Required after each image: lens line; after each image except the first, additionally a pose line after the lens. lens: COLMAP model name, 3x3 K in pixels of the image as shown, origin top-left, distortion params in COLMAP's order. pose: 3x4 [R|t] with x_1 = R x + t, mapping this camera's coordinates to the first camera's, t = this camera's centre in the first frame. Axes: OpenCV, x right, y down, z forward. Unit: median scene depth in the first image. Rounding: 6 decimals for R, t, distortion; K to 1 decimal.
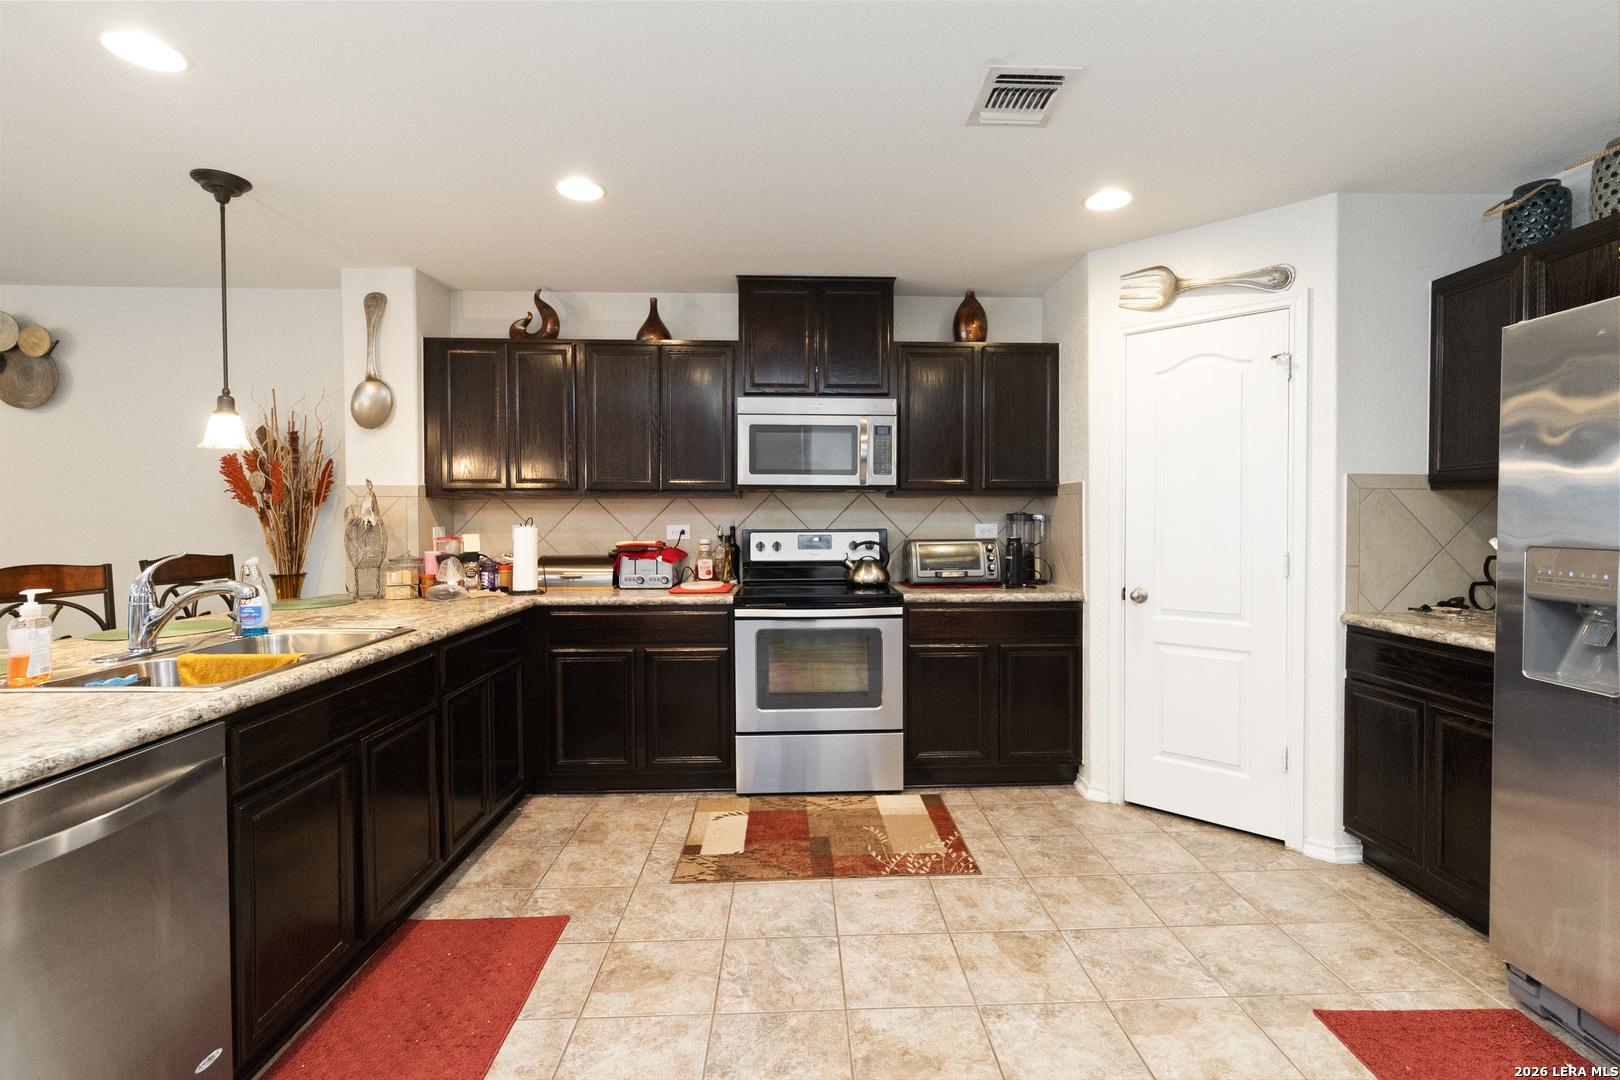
lens RADIAL K [[751.1, 0, 825.9], [0, 751.1, 535.3], [0, 0, 1]] dist [0.000685, 0.001054]
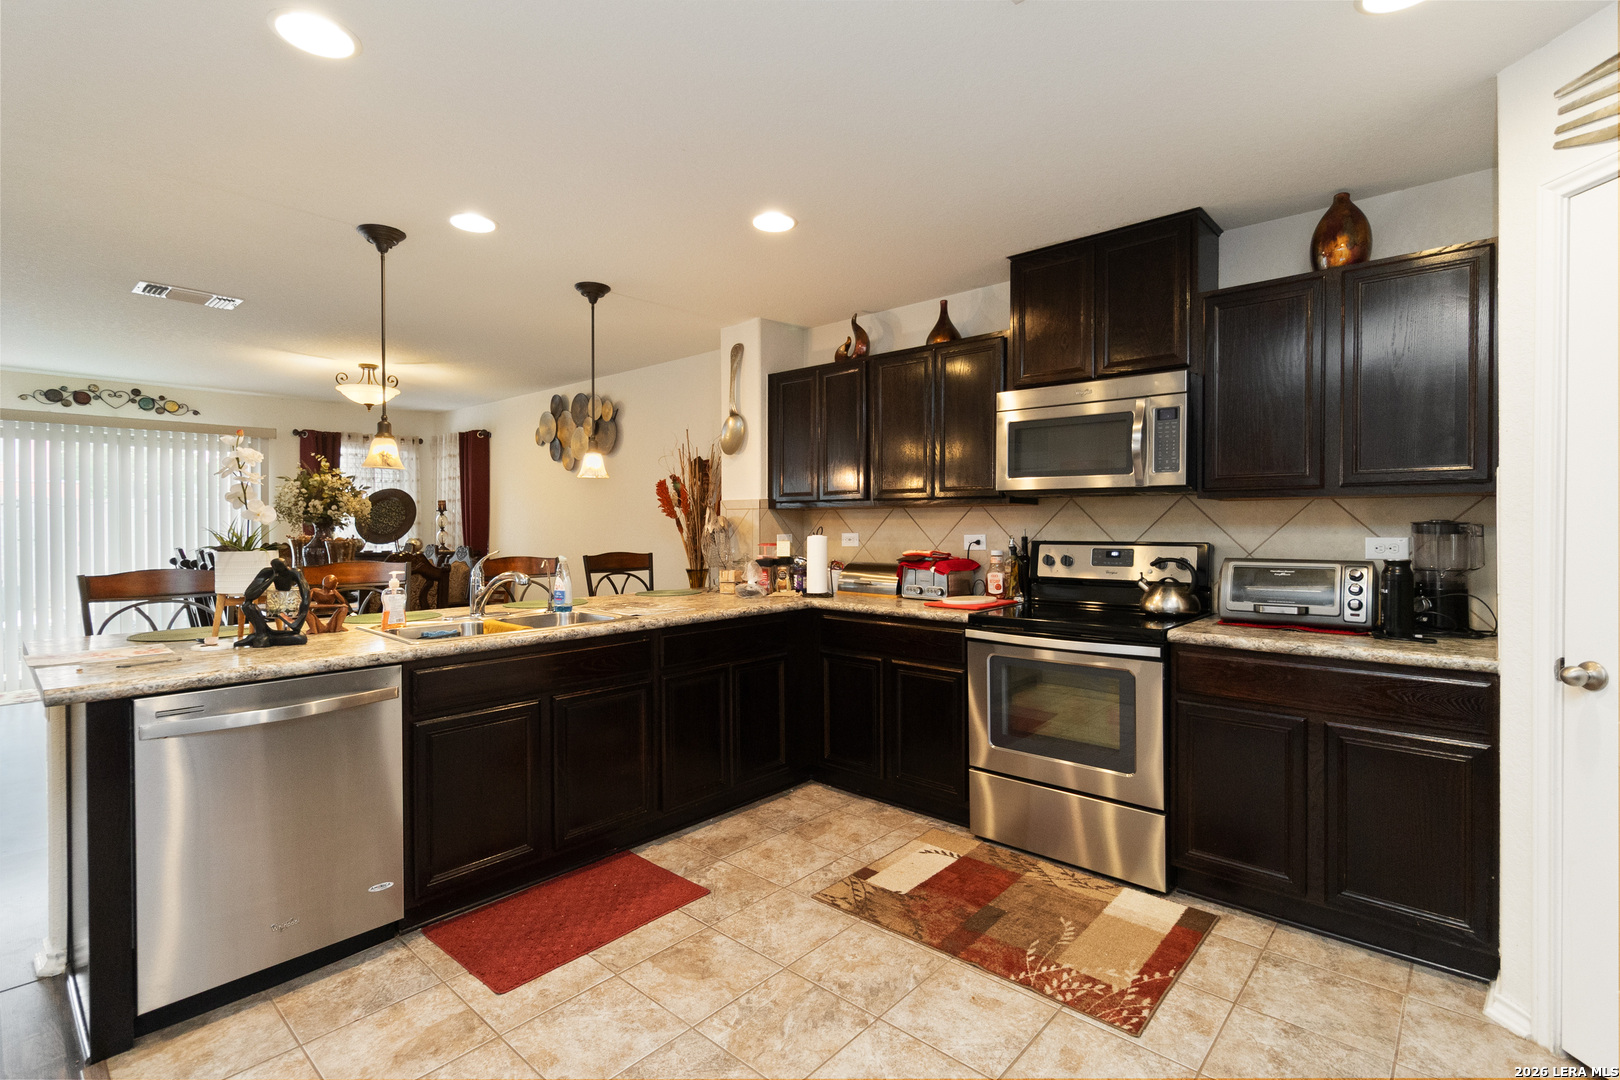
lens RADIAL K [[751.1, 0, 825.9], [0, 751.1, 535.3], [0, 0, 1]] dist [0.000685, 0.001054]
pose [[0.721801, 0.011122, -0.692012, 0.357738], [-0.016199, 0.999868, -0.000827, -0.010137], [0.691912, 0.011806, 0.721886, 0.213002]]
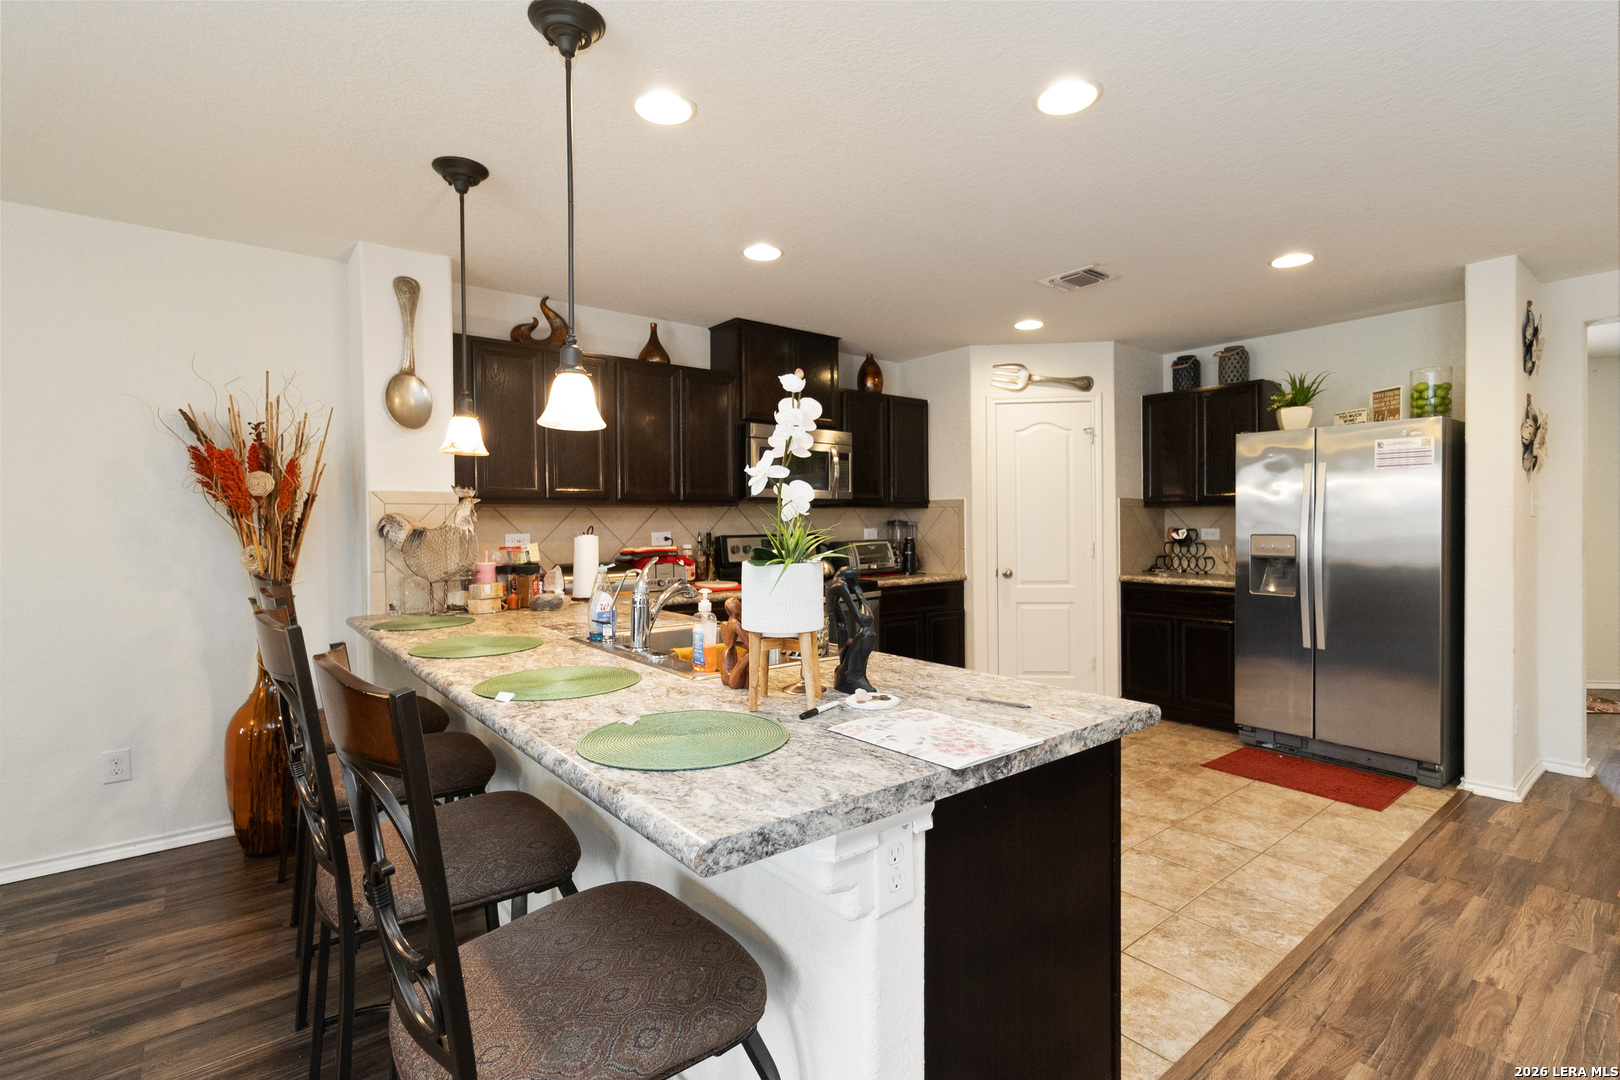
lens RADIAL K [[751.1, 0, 825.9], [0, 751.1, 535.3], [0, 0, 1]] dist [0.000685, 0.001054]
pose [[0.798612, -0.014965, 0.601660, -0.735876], [0.020072, 0.999797, -0.001775, -0.002876], [-0.601511, 0.013494, 0.798751, -0.011370]]
